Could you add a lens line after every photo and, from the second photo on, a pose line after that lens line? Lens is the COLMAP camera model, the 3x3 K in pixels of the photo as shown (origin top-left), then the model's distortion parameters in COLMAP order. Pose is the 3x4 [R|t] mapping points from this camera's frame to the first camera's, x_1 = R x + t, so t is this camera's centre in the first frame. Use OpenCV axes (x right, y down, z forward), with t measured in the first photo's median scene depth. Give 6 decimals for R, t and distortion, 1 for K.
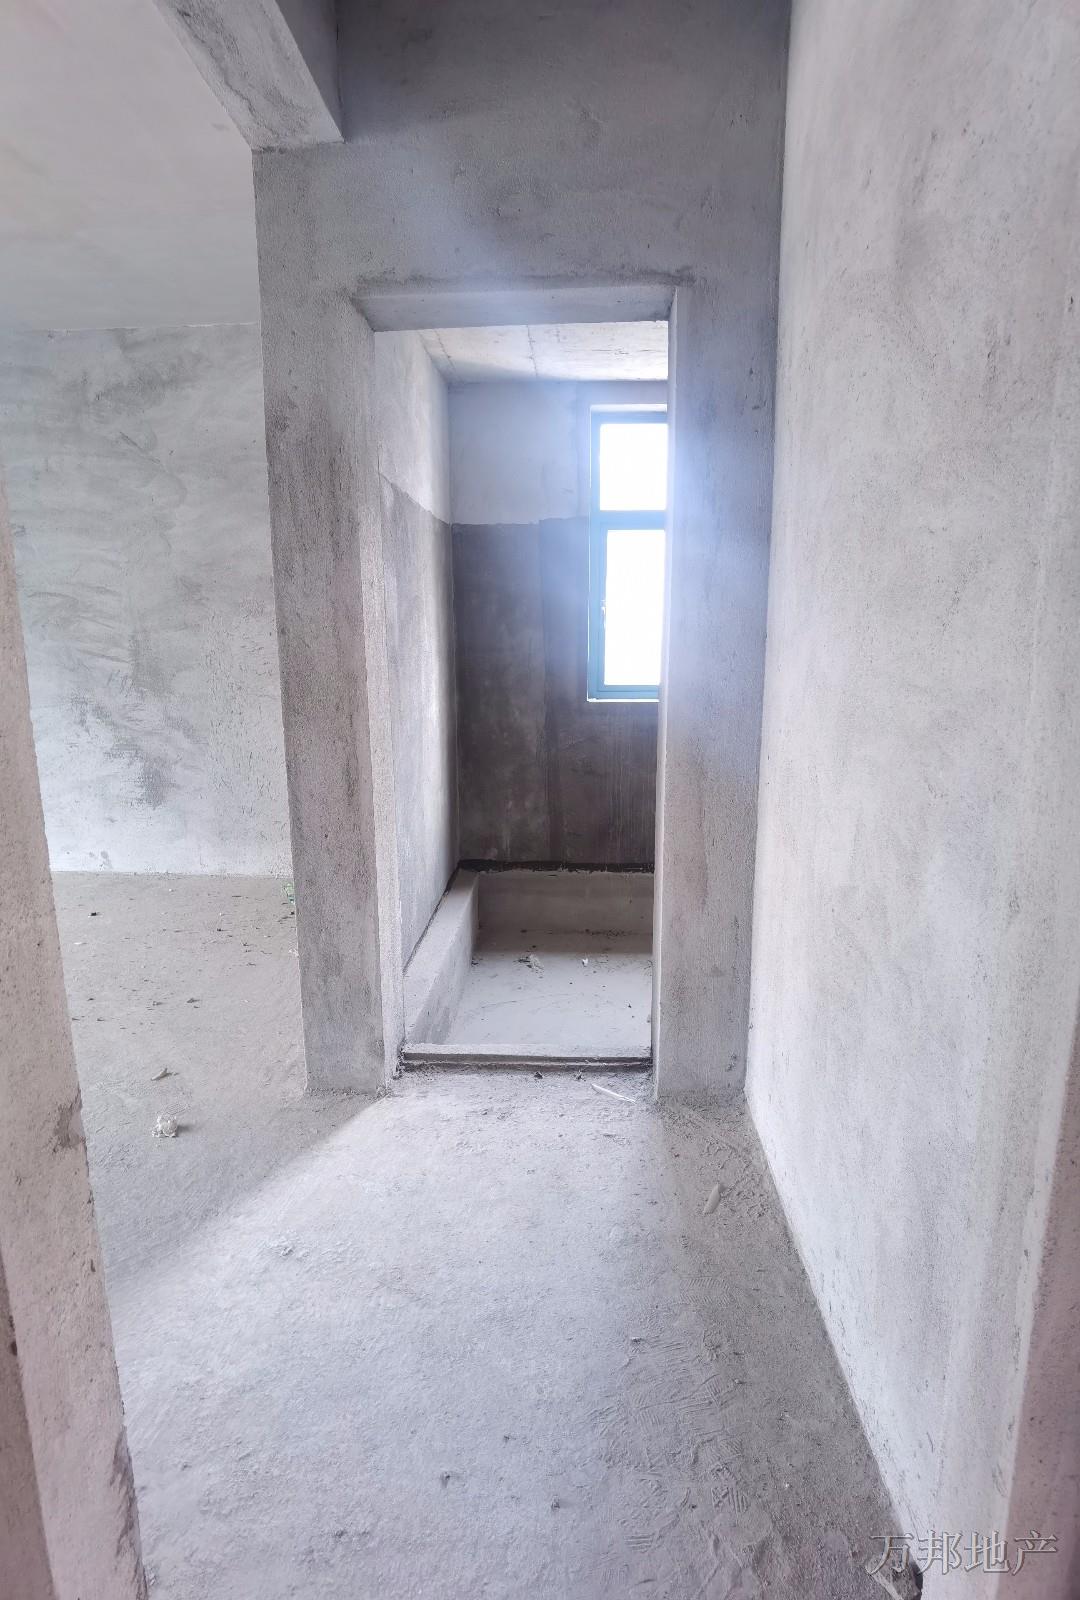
lens RADIAL K [[839.3, 0, 535.8], [0, 839.3, 803.5], [0, 0, 1]] dist [-0.032402, 0.002534]
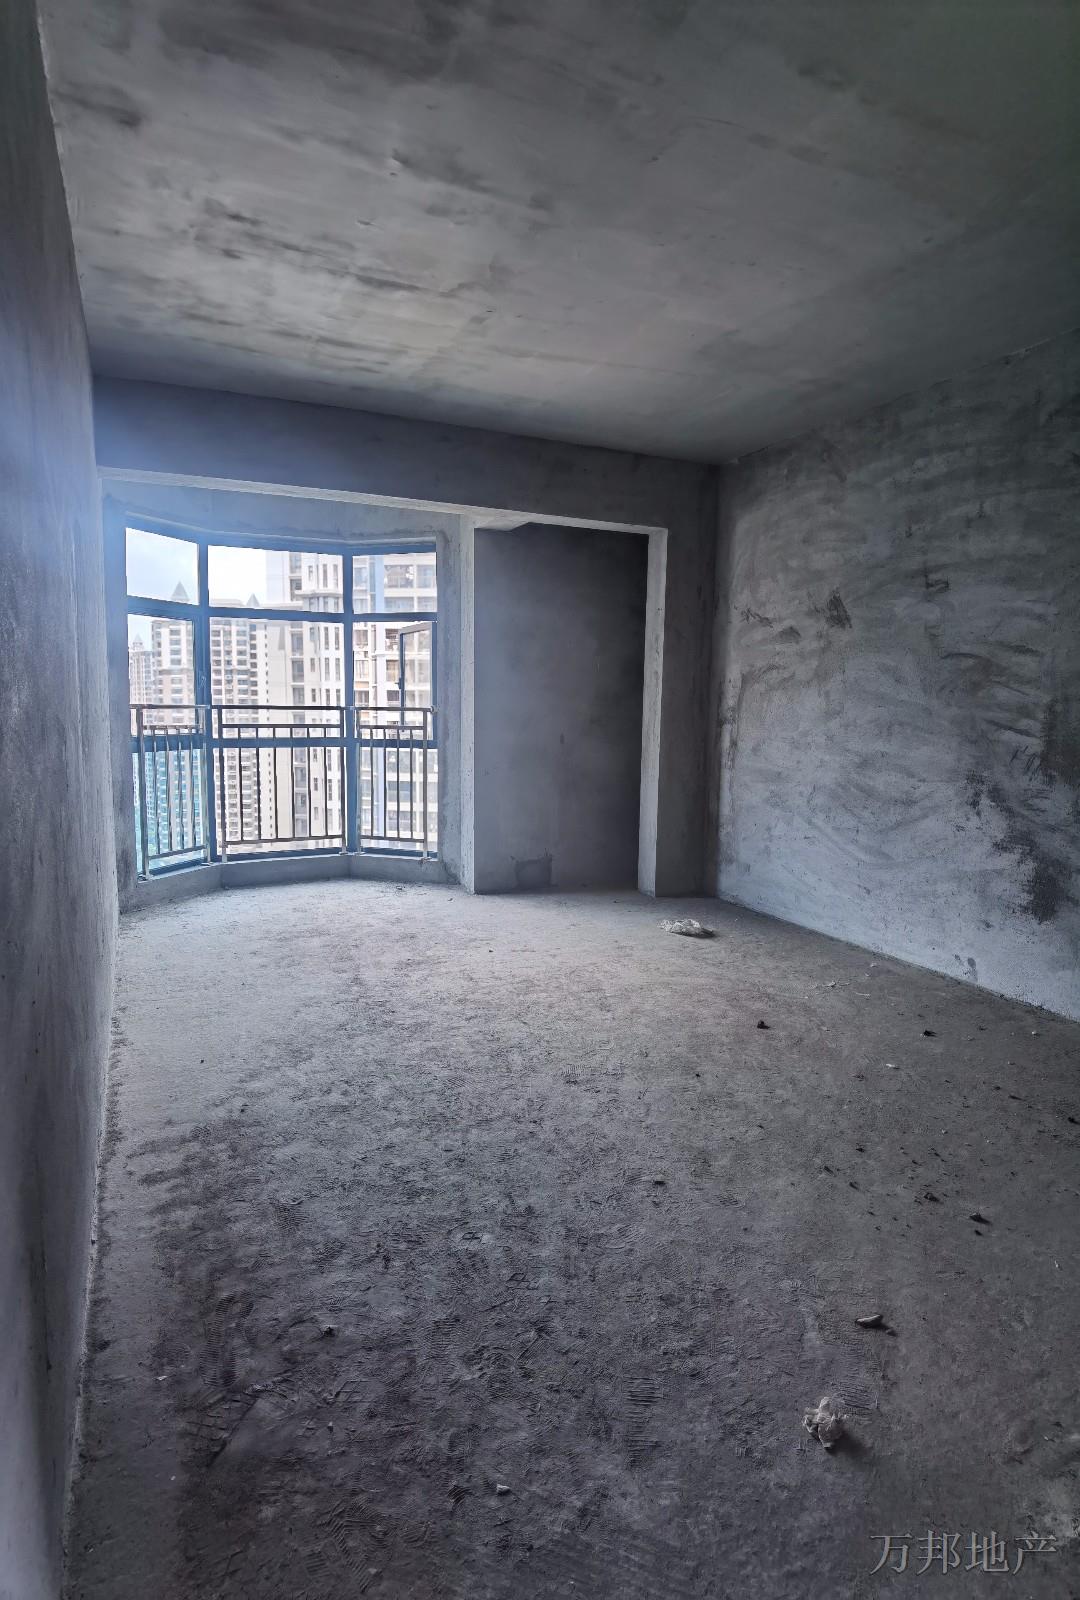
lens RADIAL K [[839.3, 0, 543.4], [0, 839.3, 784.9], [0, 0, 1]] dist [-0.032402, 0.002534]
pose [[0.485955, 0.102988, -0.867894, -0.022813], [-0.202998, 0.979176, 0.002529, -0.030220], [0.850082, 0.174952, 0.496742, 0.204768]]
